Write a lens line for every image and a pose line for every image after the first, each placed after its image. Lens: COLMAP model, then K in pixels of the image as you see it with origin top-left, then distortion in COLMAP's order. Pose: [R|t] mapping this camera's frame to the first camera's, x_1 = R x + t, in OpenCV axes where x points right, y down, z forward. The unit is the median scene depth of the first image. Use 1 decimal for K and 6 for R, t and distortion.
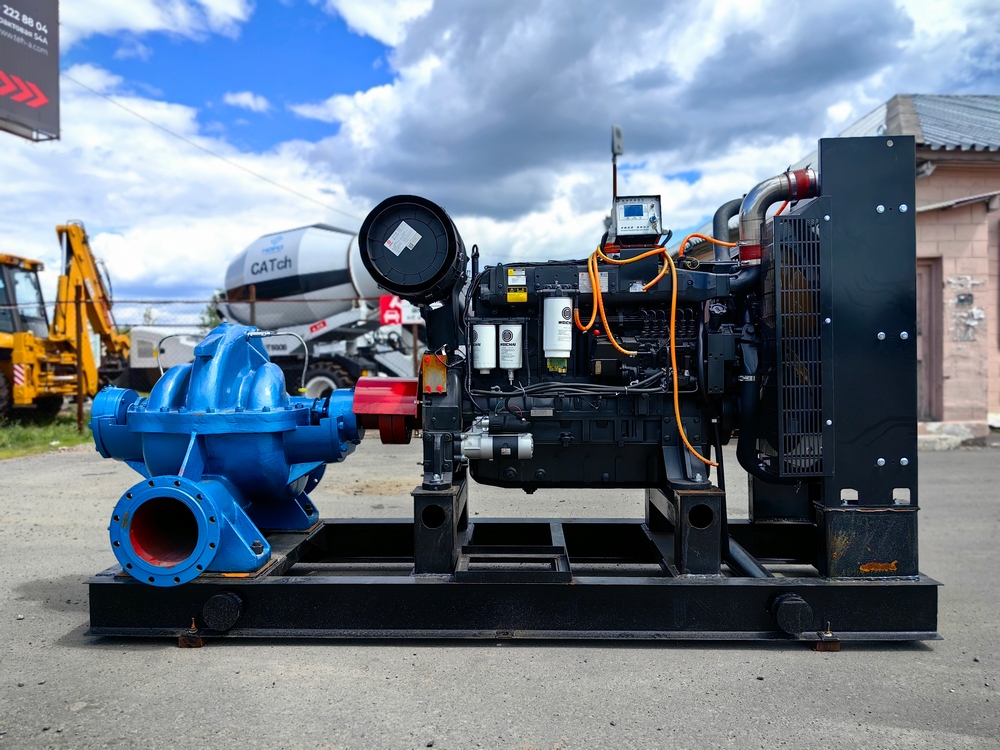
lens RADIAL K [[770.8, 0, 492.5], [0, 770.8, 368.7], [0, 0, 1]] dist [0.050198, -0.062705]
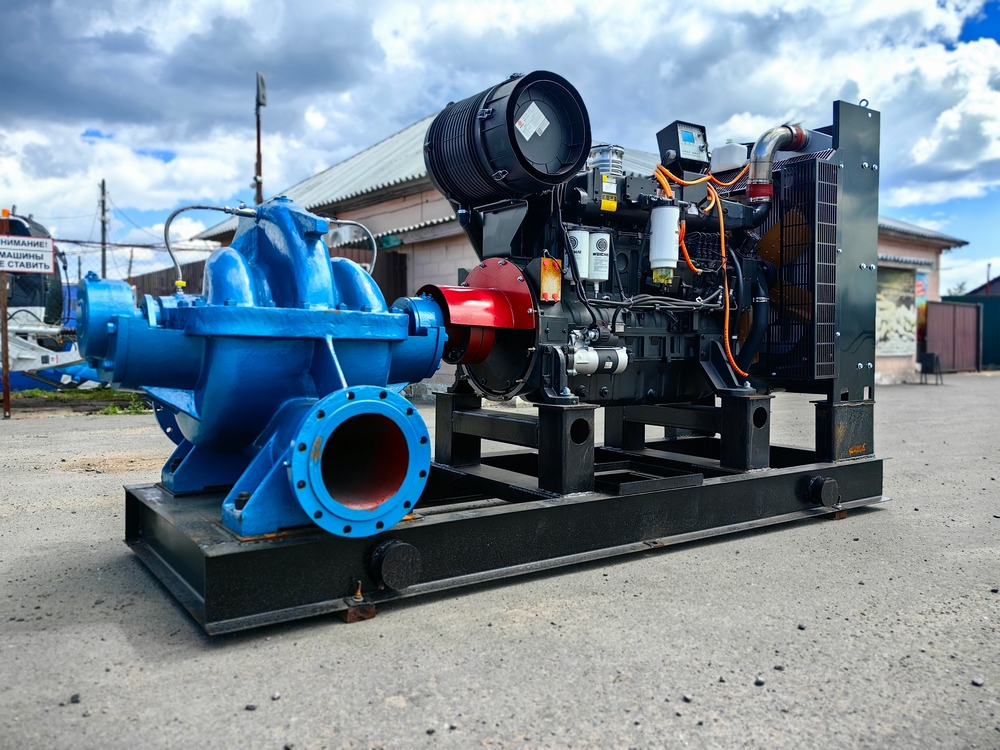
lens RADIAL K [[770.8, 0, 495.6], [0, 770.8, 371.0], [0, 0, 1]] dist [0.050198, -0.062705]
pose [[0.799649, -0.005402, 0.600444, -0.672788], [-0.003043, 0.999910, 0.013049, 0.103226], [-0.600460, -0.012262, 0.799561, 0.313365]]
